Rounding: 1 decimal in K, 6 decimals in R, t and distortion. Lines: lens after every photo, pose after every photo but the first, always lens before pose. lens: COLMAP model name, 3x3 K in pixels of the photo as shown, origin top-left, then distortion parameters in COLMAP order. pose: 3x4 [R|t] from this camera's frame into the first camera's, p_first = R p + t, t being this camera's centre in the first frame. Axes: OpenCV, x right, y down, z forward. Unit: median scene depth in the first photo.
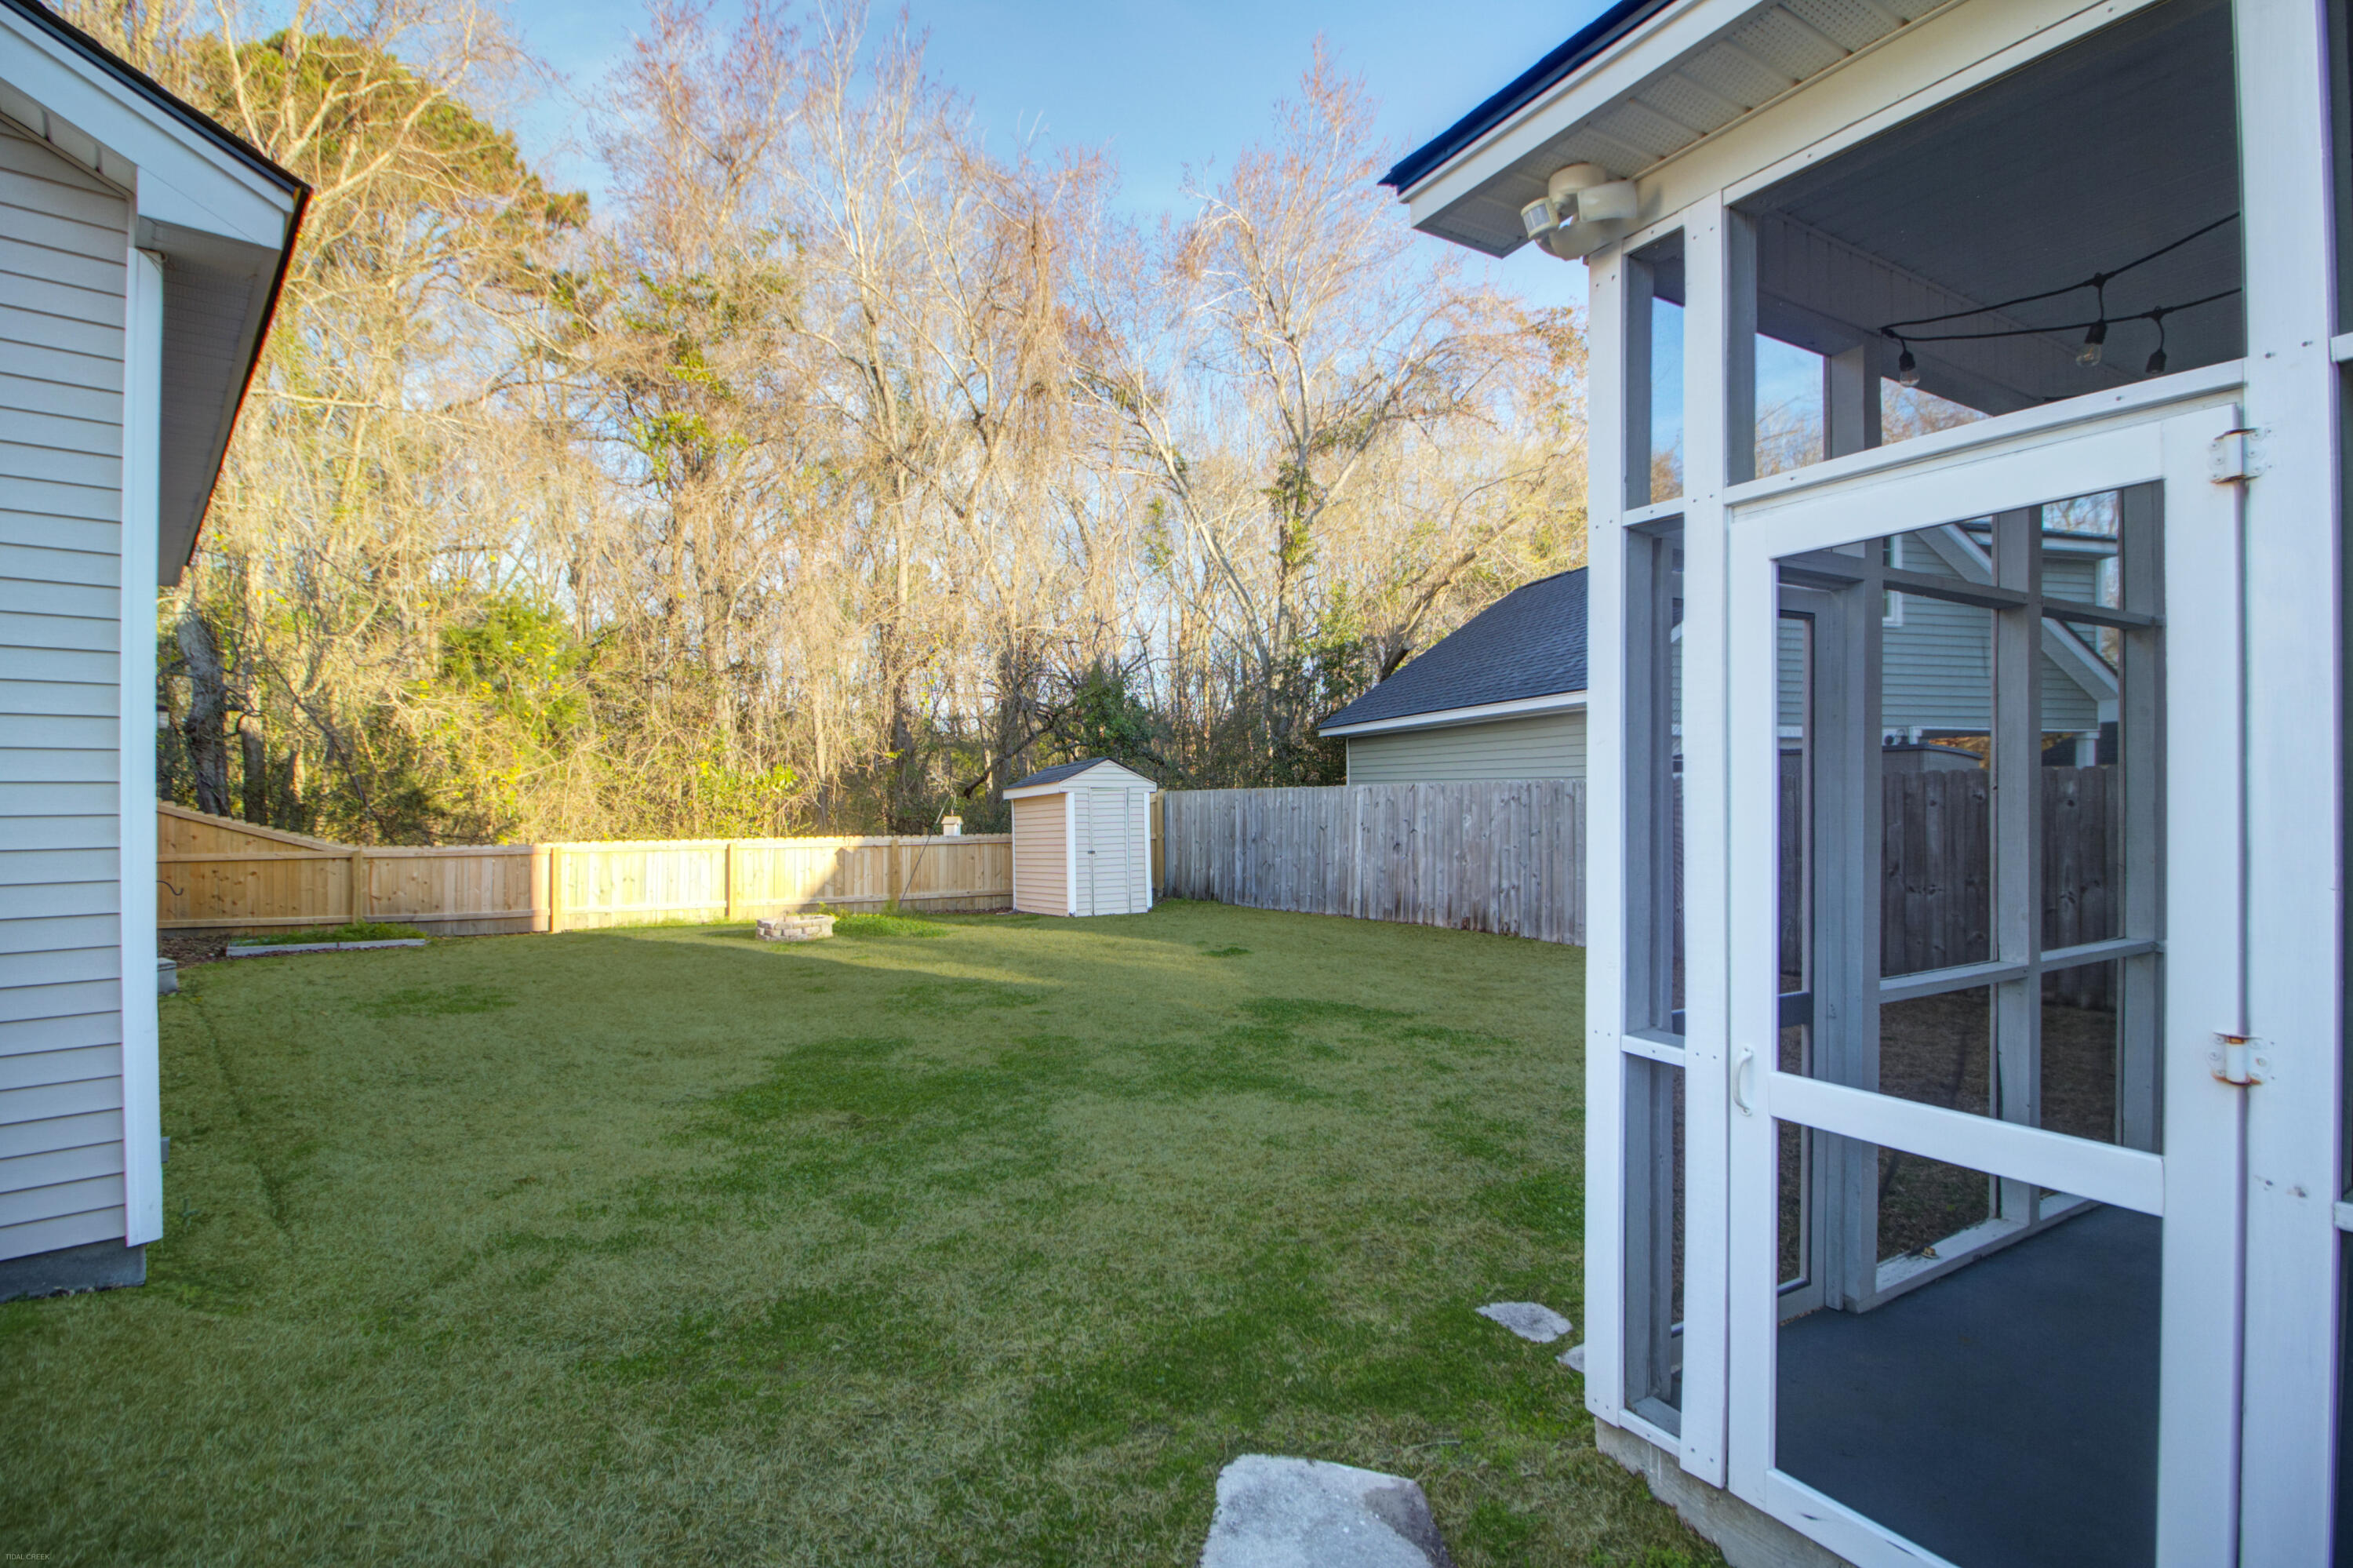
lens RADIAL K [[1080.1, 0, 1176.5], [0, 1080.1, 784.0], [0, 0, 1]] dist [-0.000896, -0.014462]
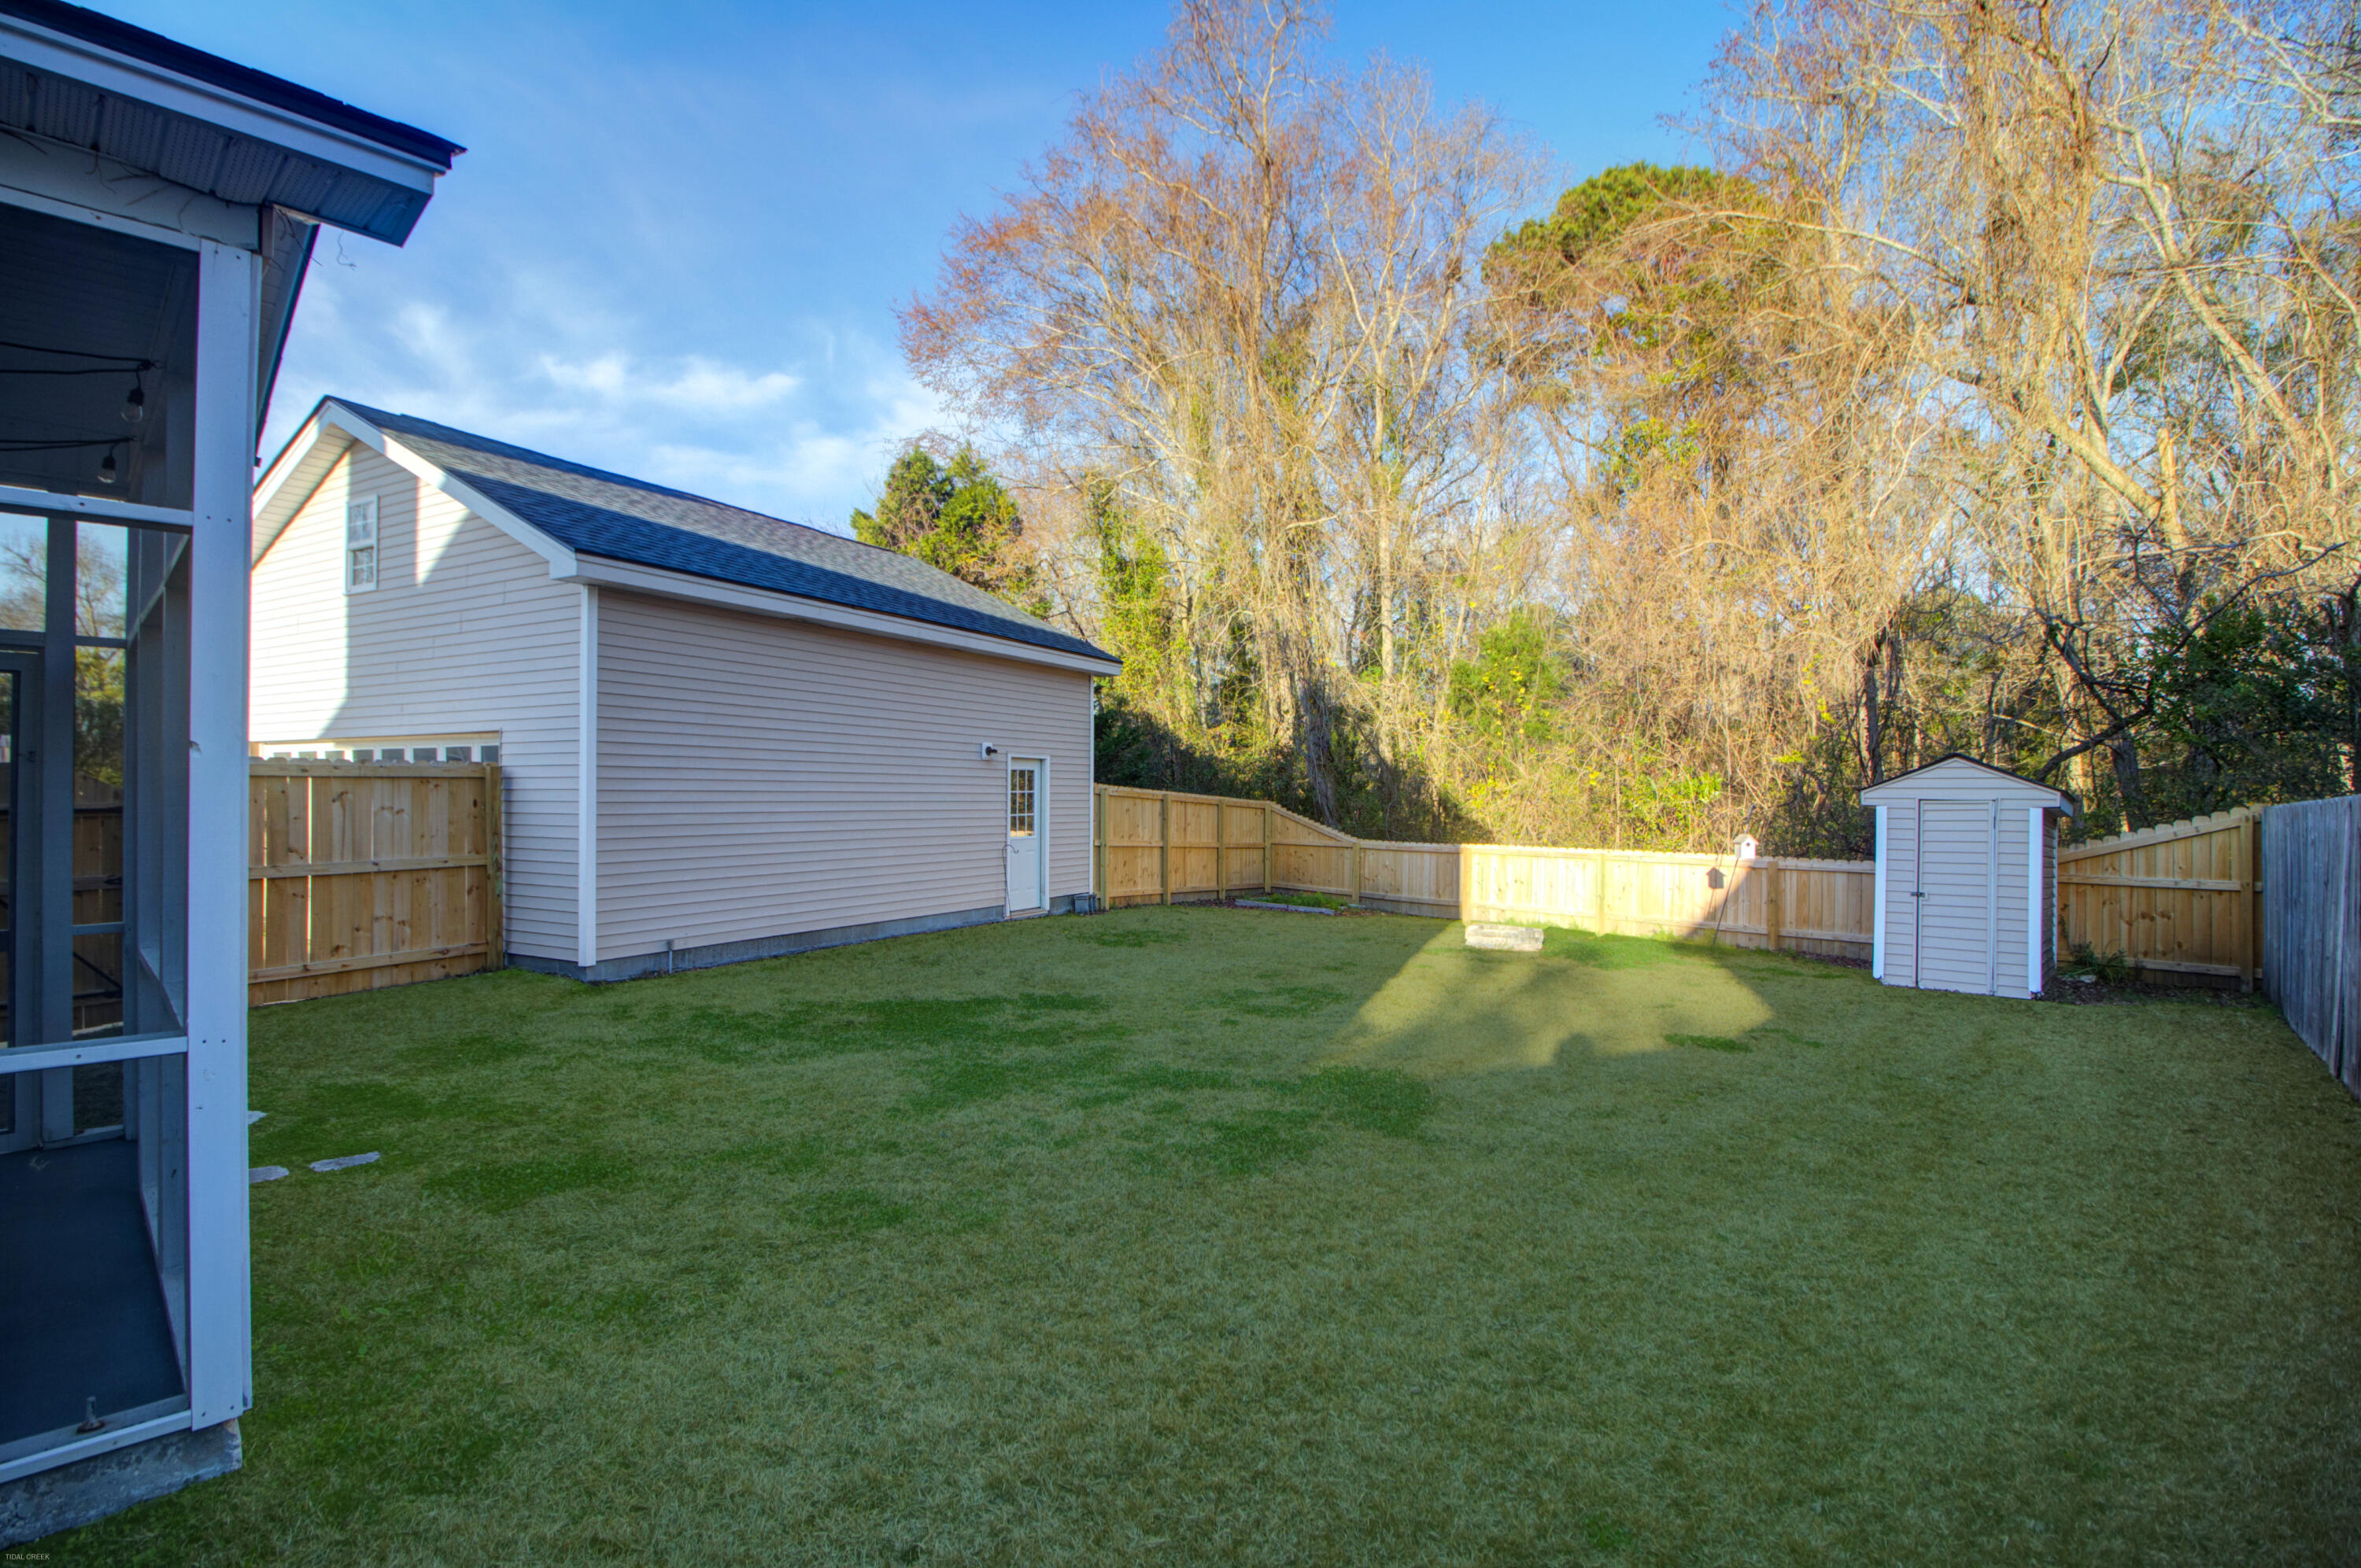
lens RADIAL K [[1079.5, 0, 1180.5], [0, 1079.5, 784.0], [0, 0, 1]] dist [-0.000324, -0.014291]
pose [[0.292803, -0.007792, -0.956141, 0.477009], [-0.003387, 0.999952, -0.009186, 0.001665], [0.956167, 0.005928, 0.292763, 0.389743]]
